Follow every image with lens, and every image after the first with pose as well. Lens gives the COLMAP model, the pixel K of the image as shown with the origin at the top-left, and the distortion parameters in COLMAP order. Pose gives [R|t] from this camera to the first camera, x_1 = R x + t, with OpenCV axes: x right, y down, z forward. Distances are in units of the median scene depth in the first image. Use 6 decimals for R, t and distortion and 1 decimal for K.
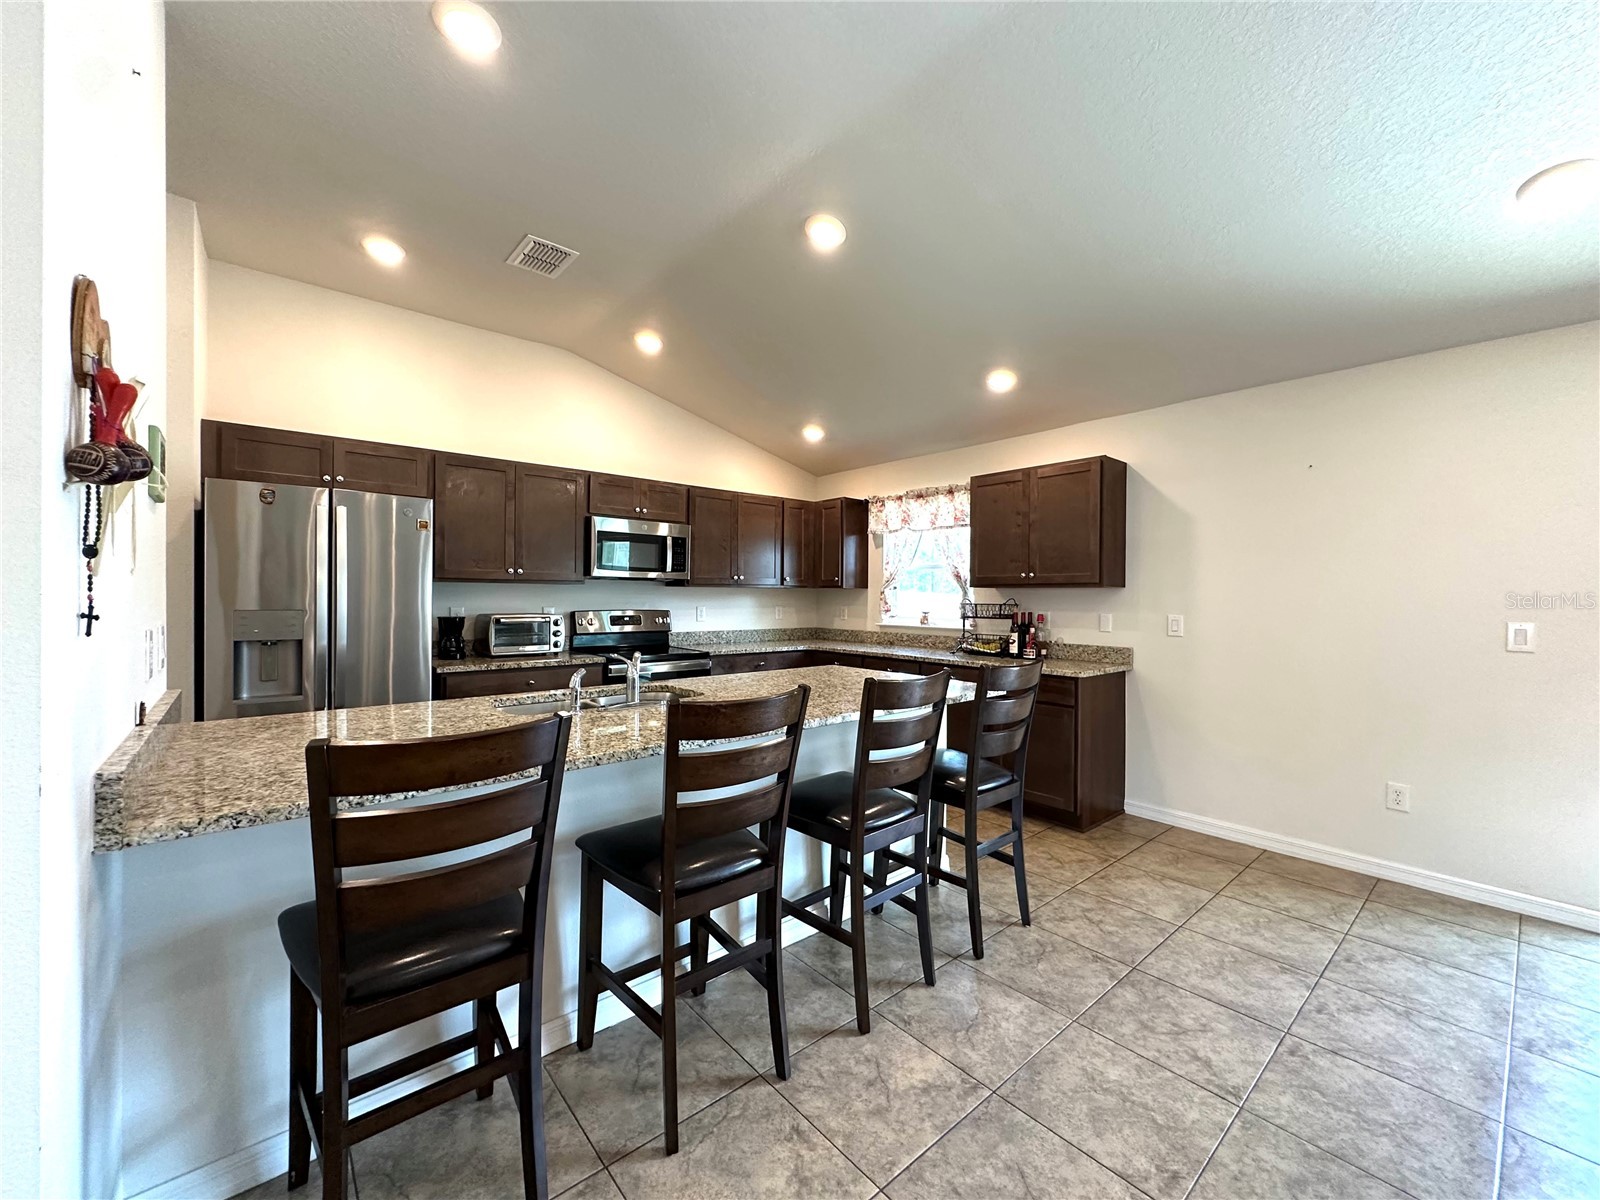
lens RADIAL K [[639.0, 0, 799.0], [0, 639.0, 600.1], [0, 0, 1]] dist [-0.002802, 0.000806]
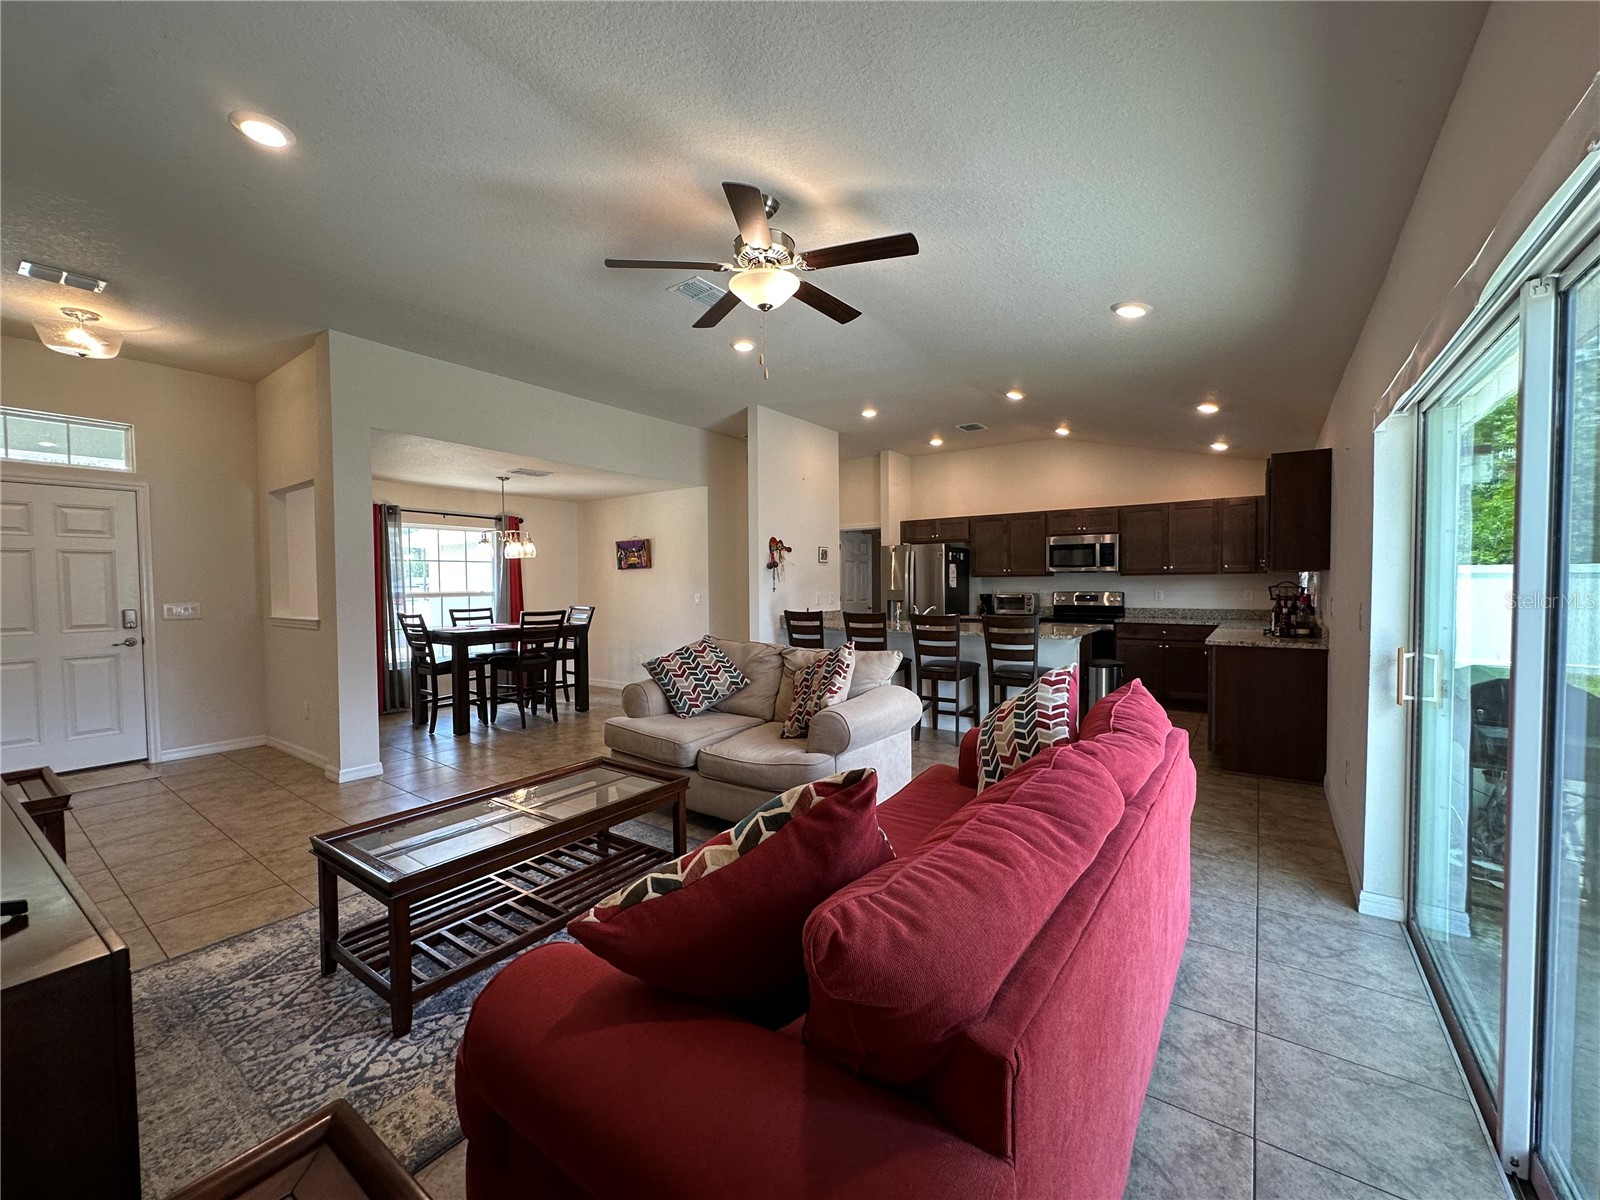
lens RADIAL K [[639.0, 0, 800.0], [0, 639.0, 600.1], [0, 0, 1]] dist [-0.002802, 0.000806]
pose [[0.235667, 0.016453, -0.971695, 1.199165], [0.004482, 0.999828, 0.018017, 0.005470], [0.971824, -0.008601, 0.235552, -0.065017]]
